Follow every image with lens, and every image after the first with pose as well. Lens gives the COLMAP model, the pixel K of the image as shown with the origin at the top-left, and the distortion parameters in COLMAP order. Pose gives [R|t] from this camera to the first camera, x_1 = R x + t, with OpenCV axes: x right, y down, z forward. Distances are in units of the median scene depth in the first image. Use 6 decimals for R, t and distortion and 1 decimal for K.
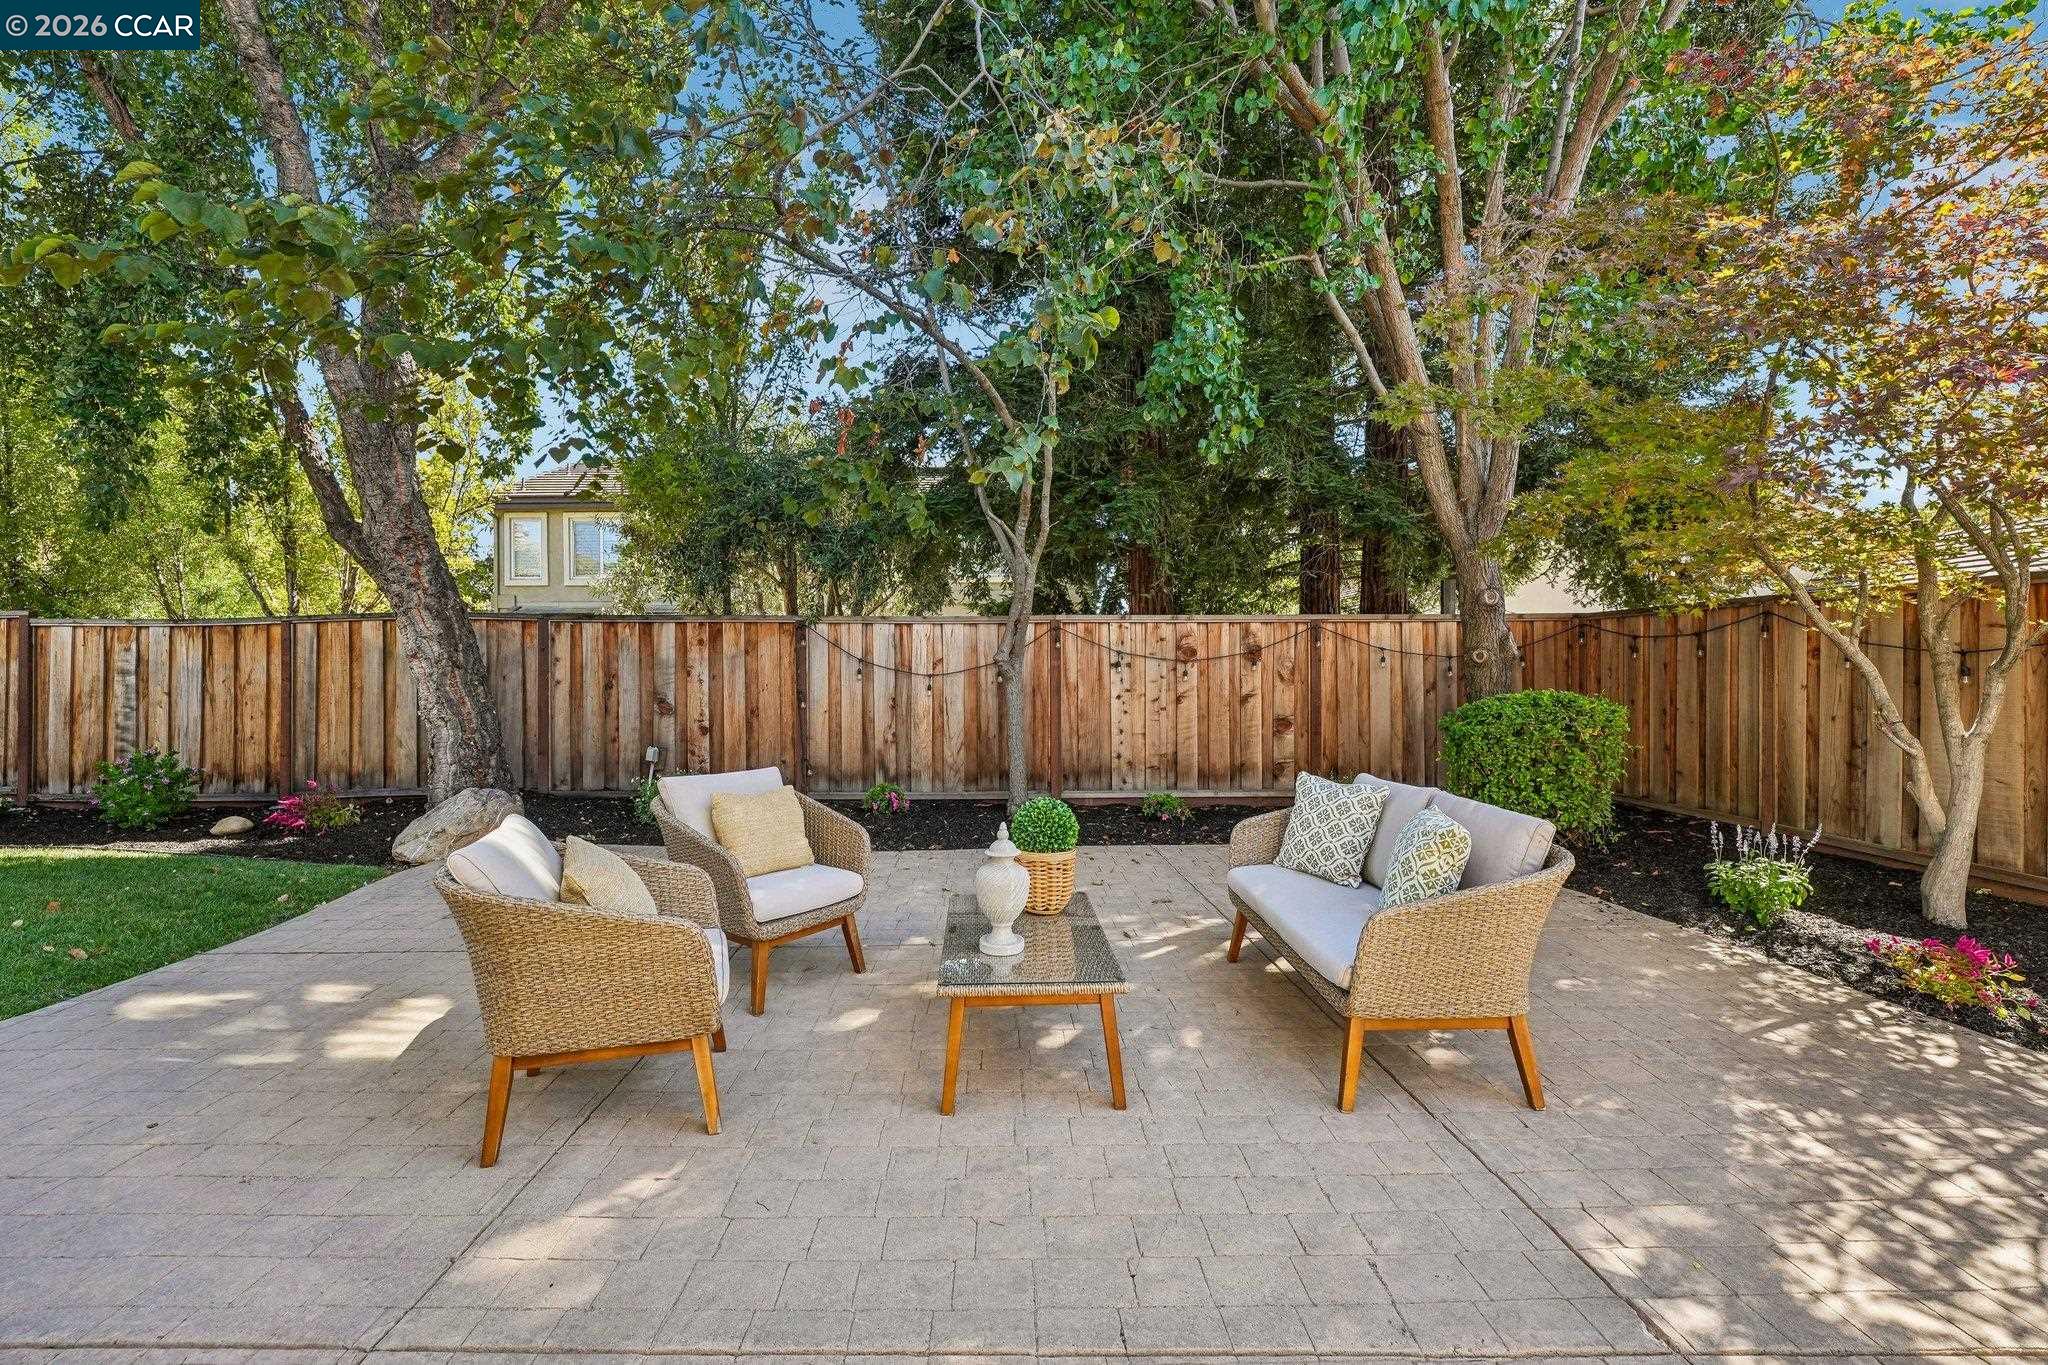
lens RADIAL K [[821.6, 0, 1017.7], [0, 821.6, 687.0], [0, 0, 1]] dist [-0.017955, 0.000113]
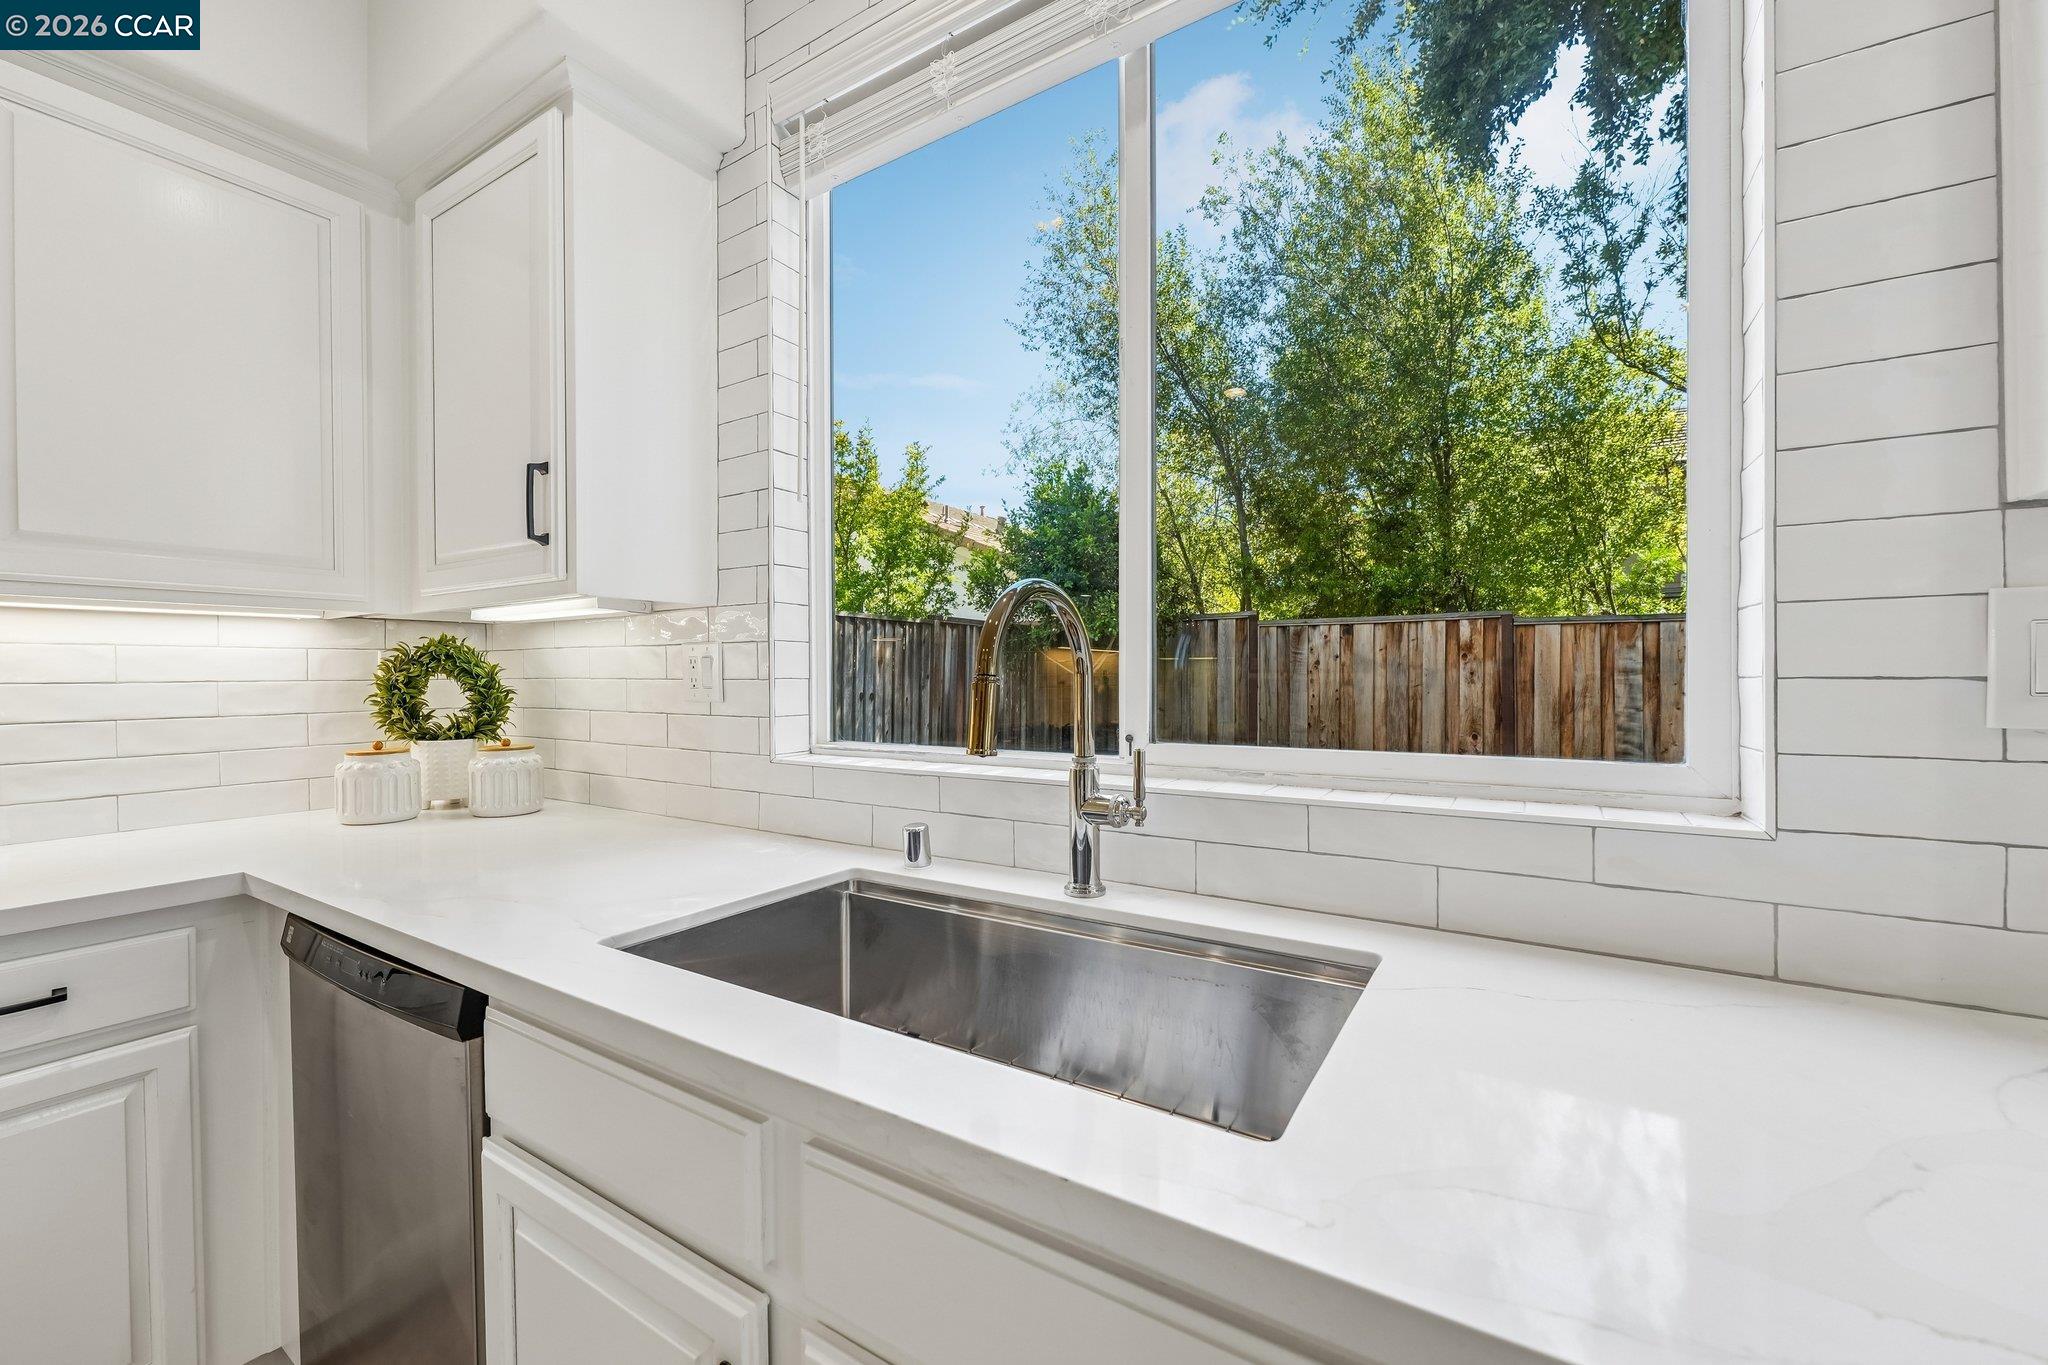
lens RADIAL K [[821.6, 0, 1017.7], [0, 821.6, 687.0], [0, 0, 1]] dist [-0.017955, 0.000113]
pose [[0.827684, 0.008645, -0.561128, -1.154694], [-0.002987, 0.999935, 0.010999, -0.007717], [0.561187, -0.007428, 0.827656, -0.196998]]
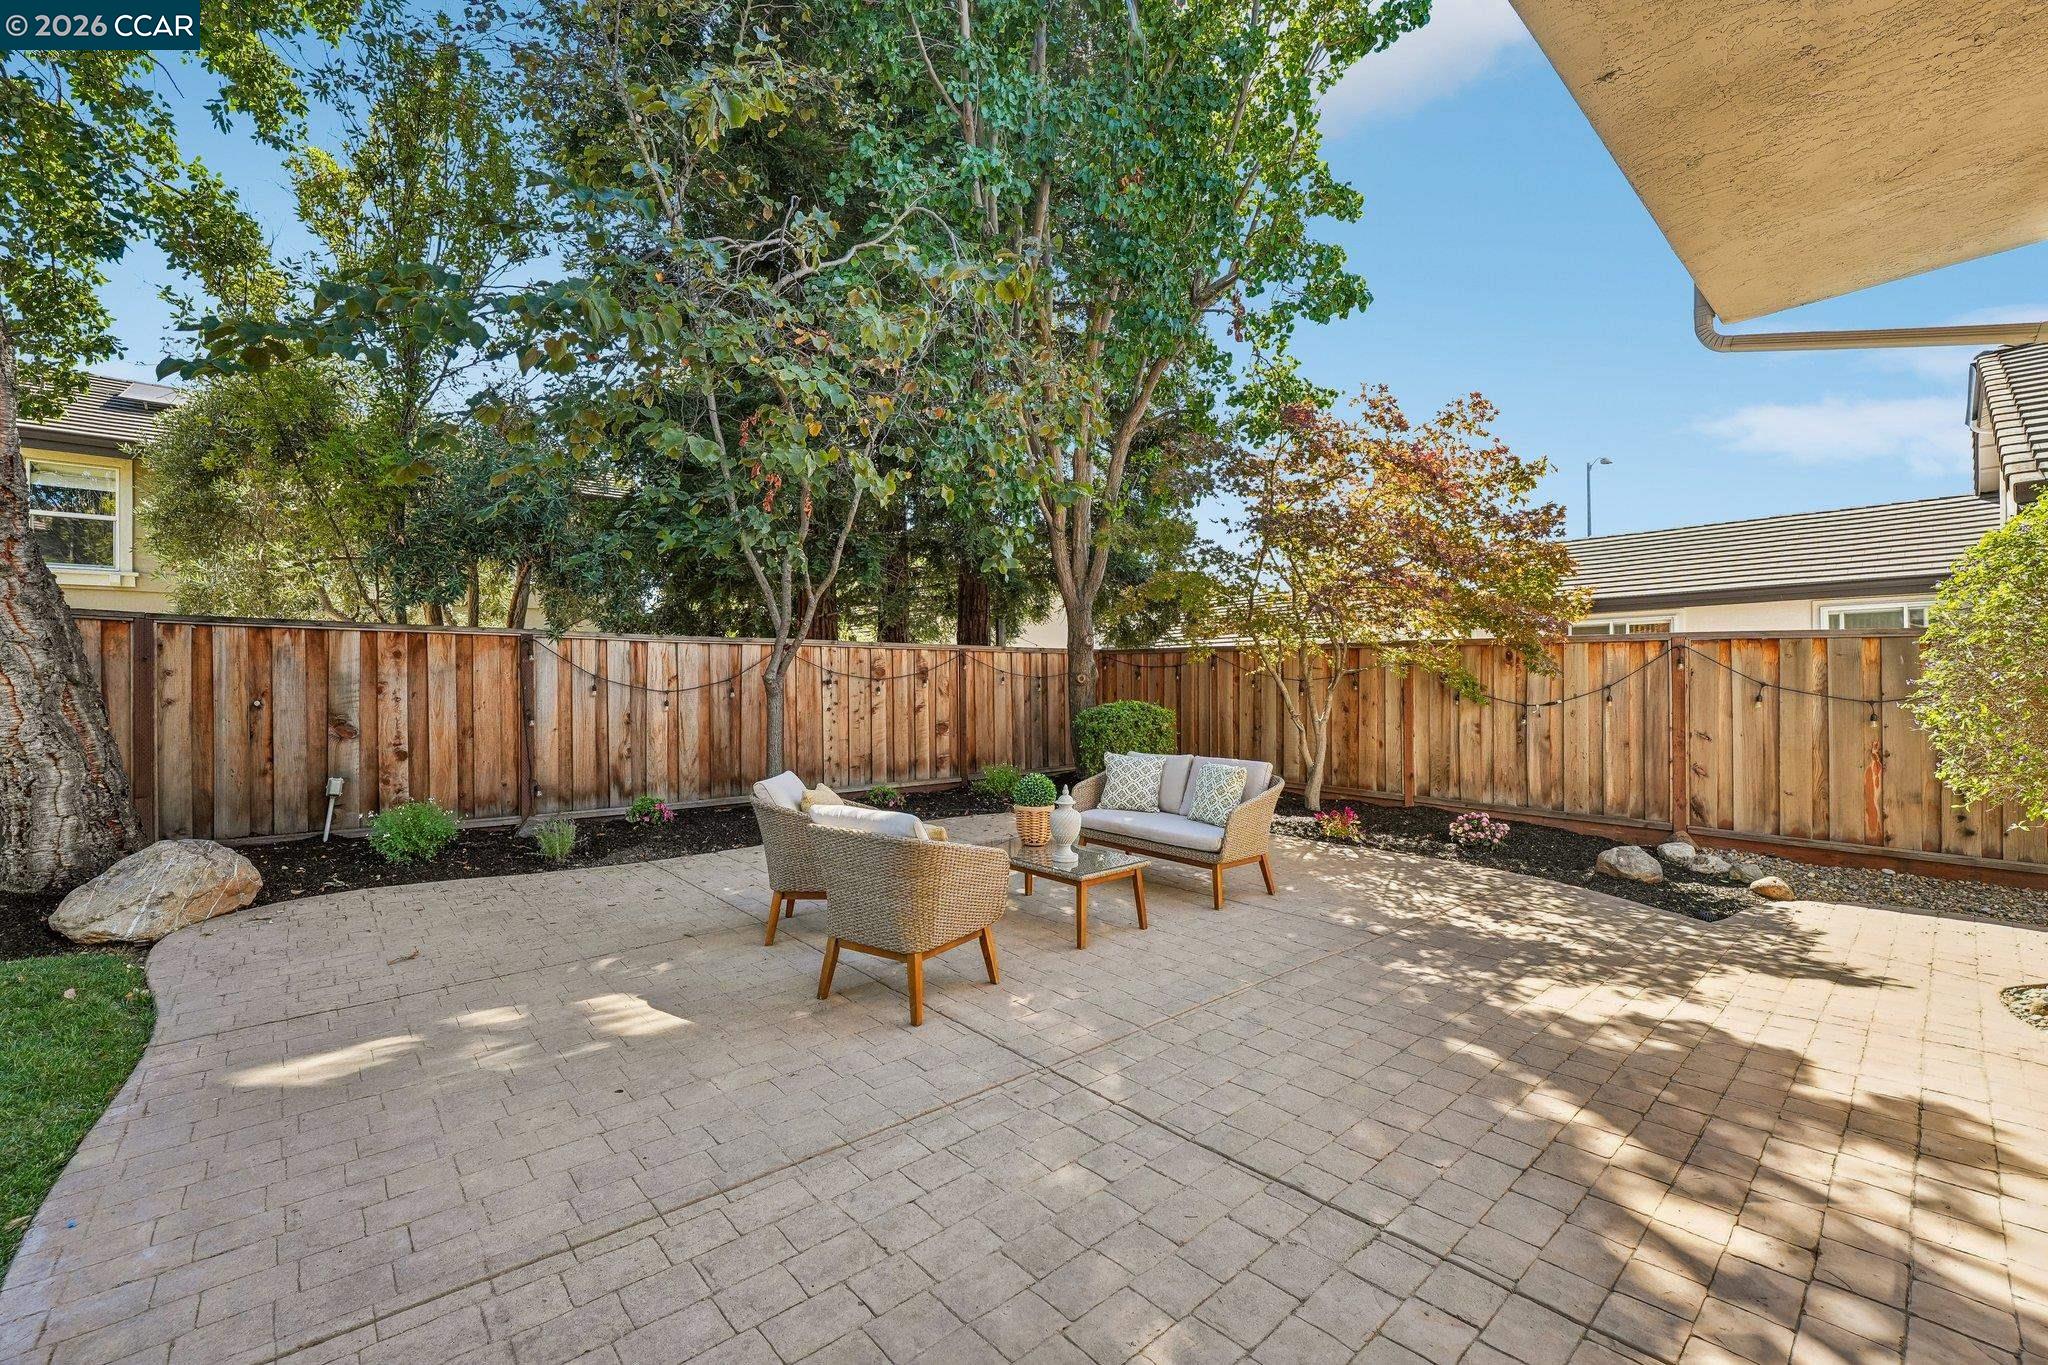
lens RADIAL K [[826.6, 0, 1016.7], [0, 826.6, 682.7], [0, 0, 1]] dist [-0.019018, 0.000368]
pose [[0.770567, 0.003556, 0.637349, -0.433654], [0.004763, 0.999924, -0.011338, -0.011583], [-0.637341, 0.011772, 0.770492, -0.094329]]
